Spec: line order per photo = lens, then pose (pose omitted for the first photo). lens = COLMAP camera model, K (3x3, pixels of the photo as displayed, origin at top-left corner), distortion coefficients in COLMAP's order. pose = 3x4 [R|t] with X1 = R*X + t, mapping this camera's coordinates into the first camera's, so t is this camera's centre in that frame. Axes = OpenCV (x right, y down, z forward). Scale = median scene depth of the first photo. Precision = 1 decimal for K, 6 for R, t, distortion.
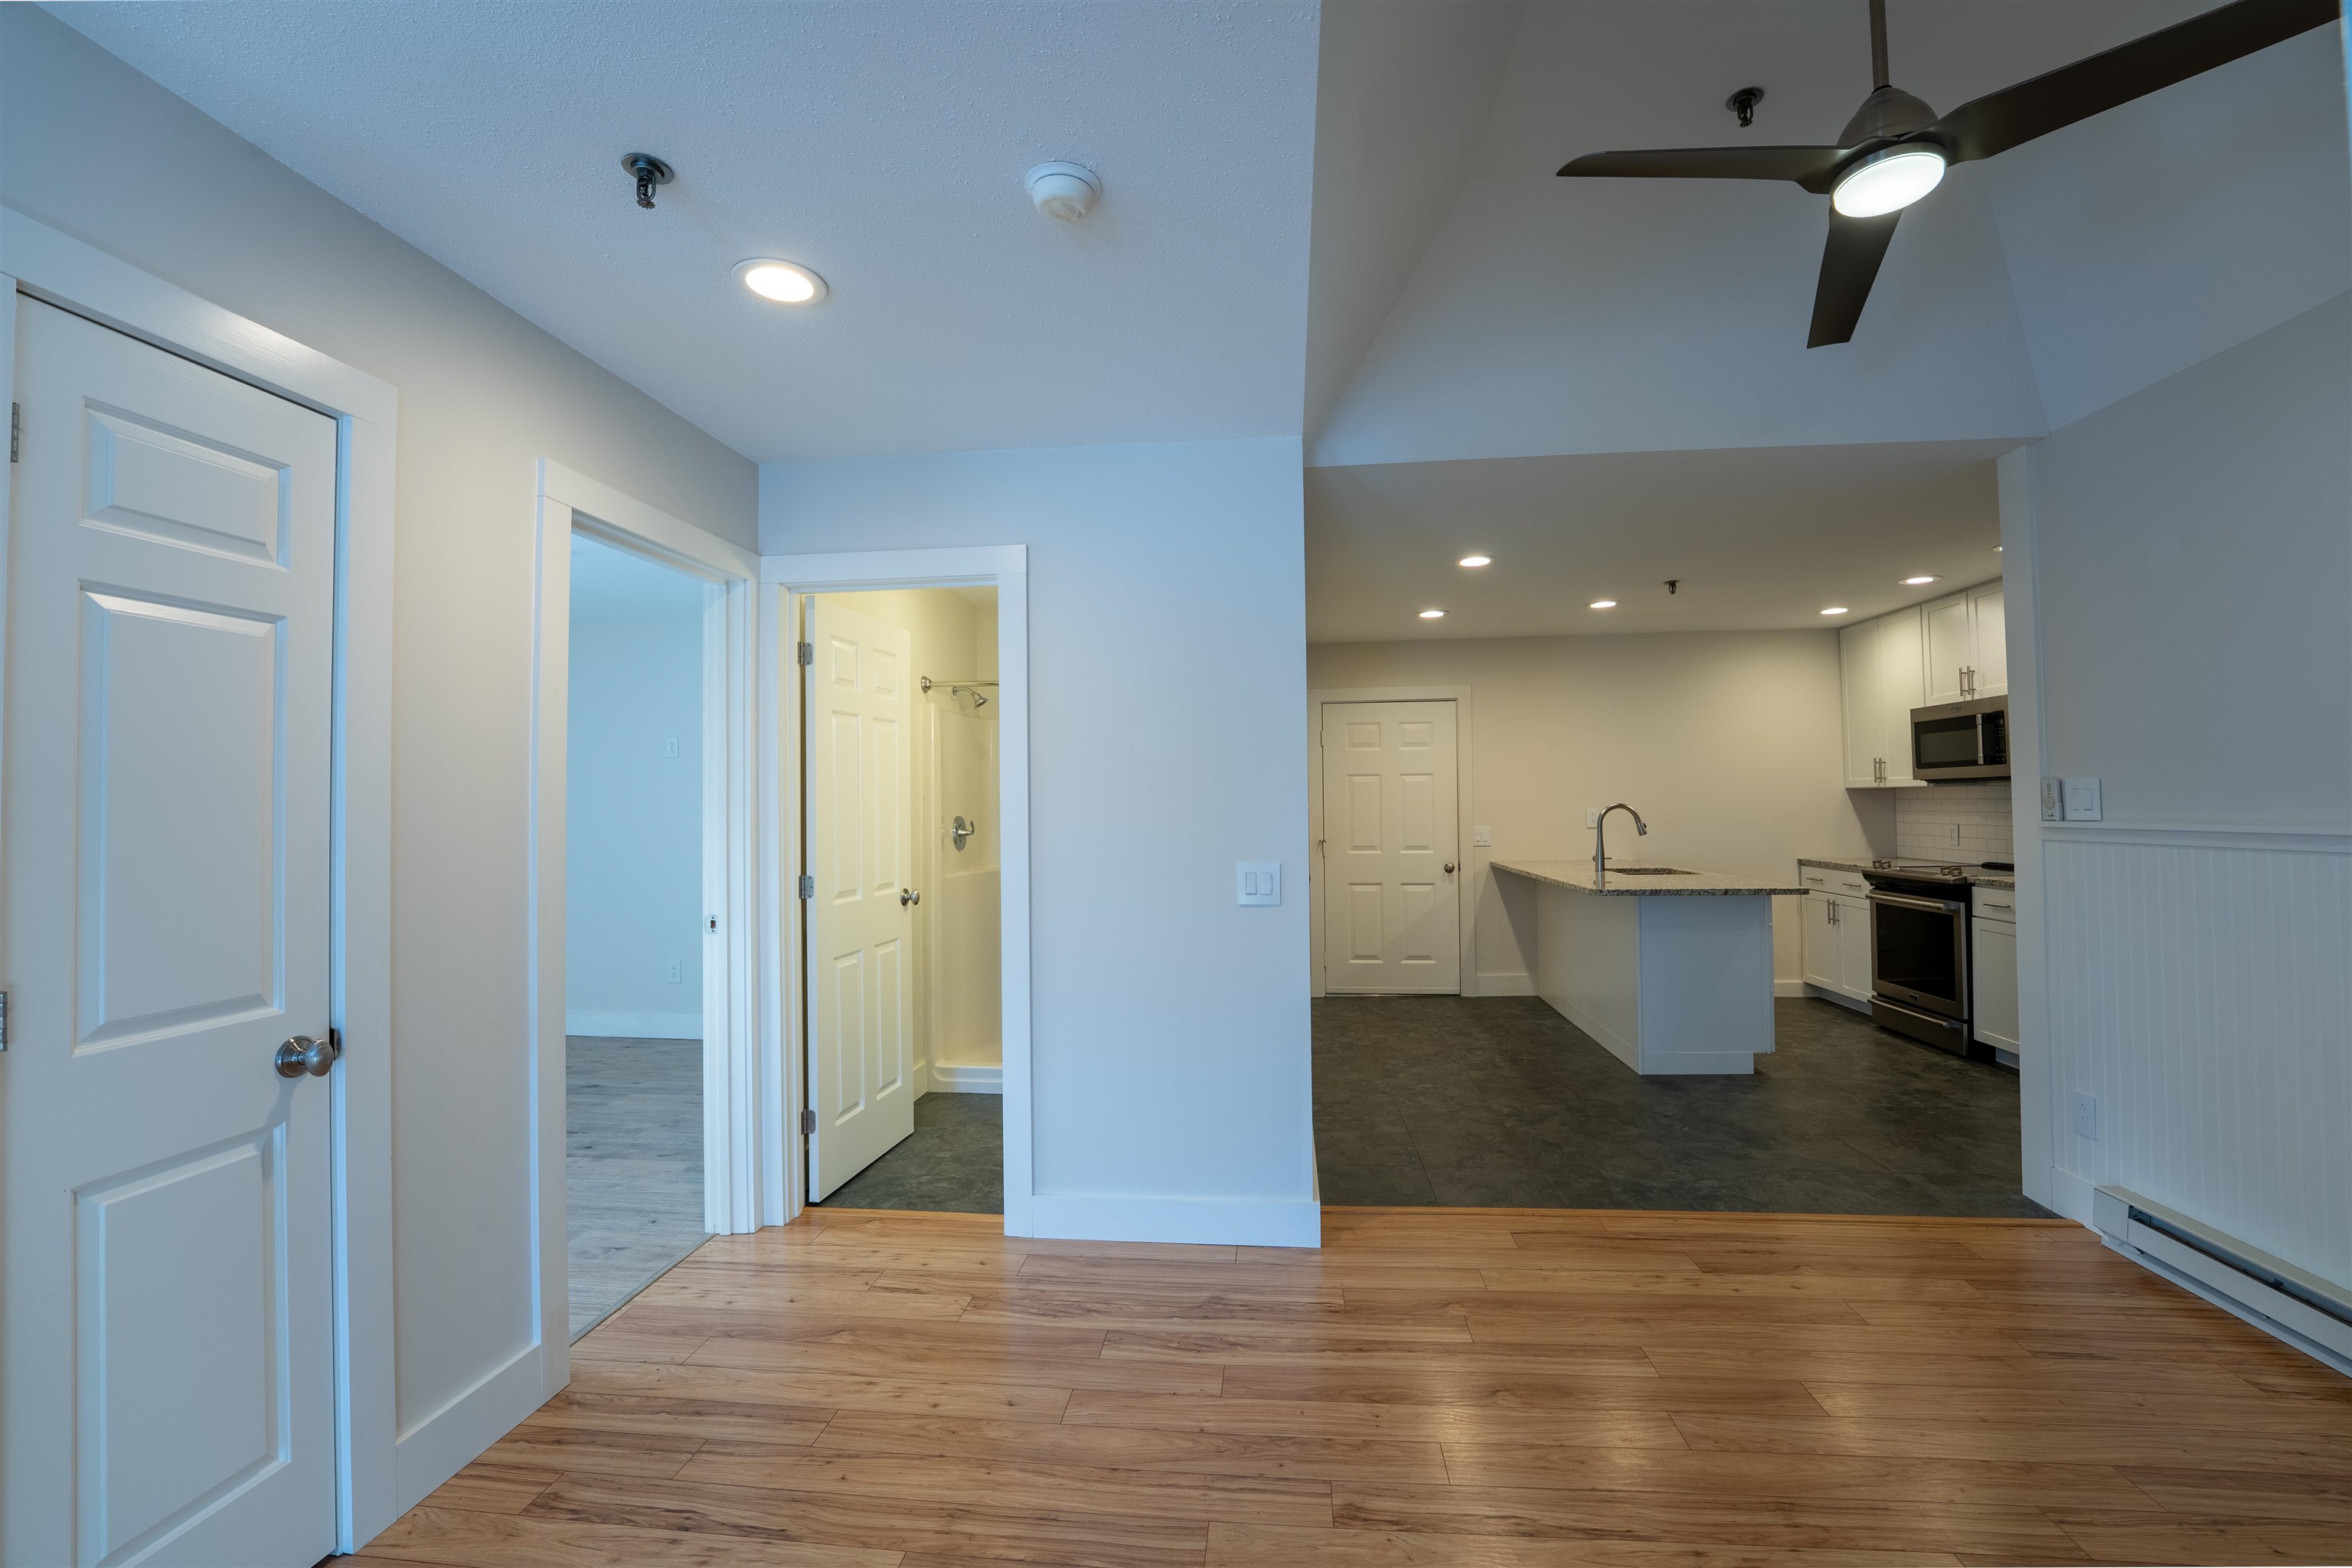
lens RADIAL K [[963.3, 0, 1182.9], [0, 963.3, 788.9], [0, 0, 1]] dist [-0.001328, -0.000103]
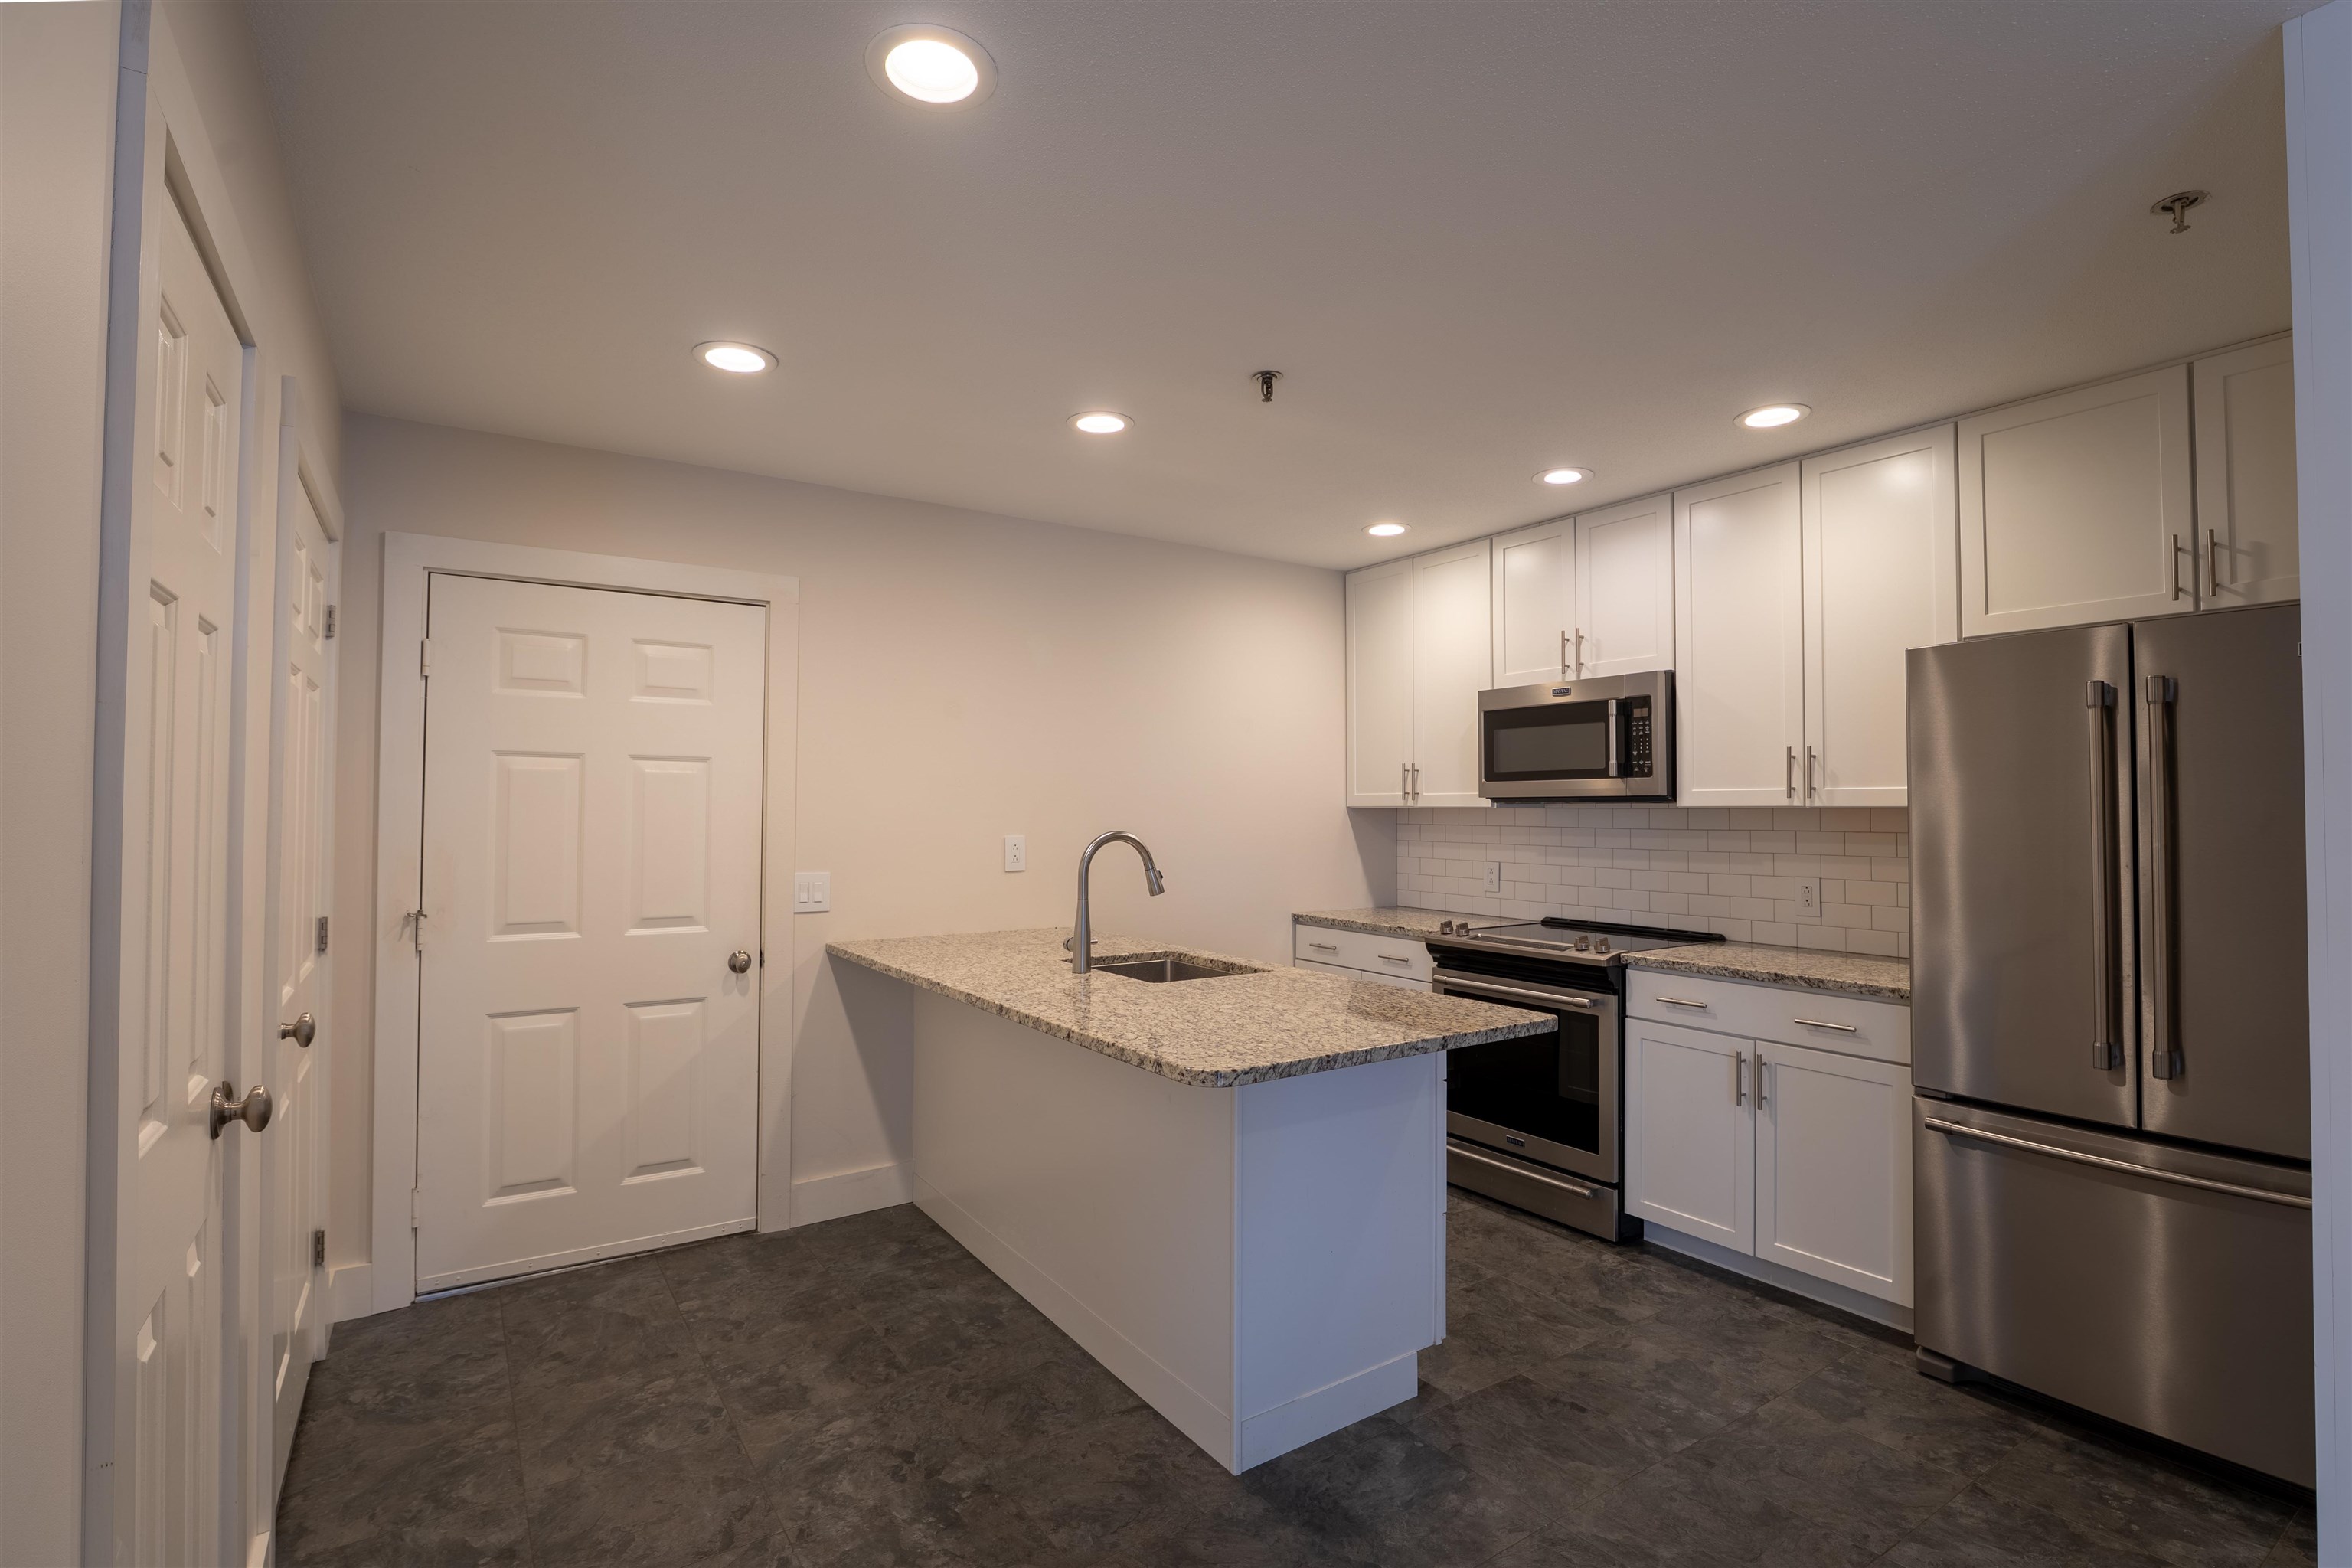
lens RADIAL K [[1076.1, 0, 1180.6], [0, 1076.1, 784.2], [0, 0, 1]] dist [-0.020761, -0.000156]
pose [[0.760072, 0.031347, 0.649082, 0.119287], [-0.024953, 0.999507, -0.019052, 0.000739], [-0.649360, -0.001715, 0.760480, 0.559473]]
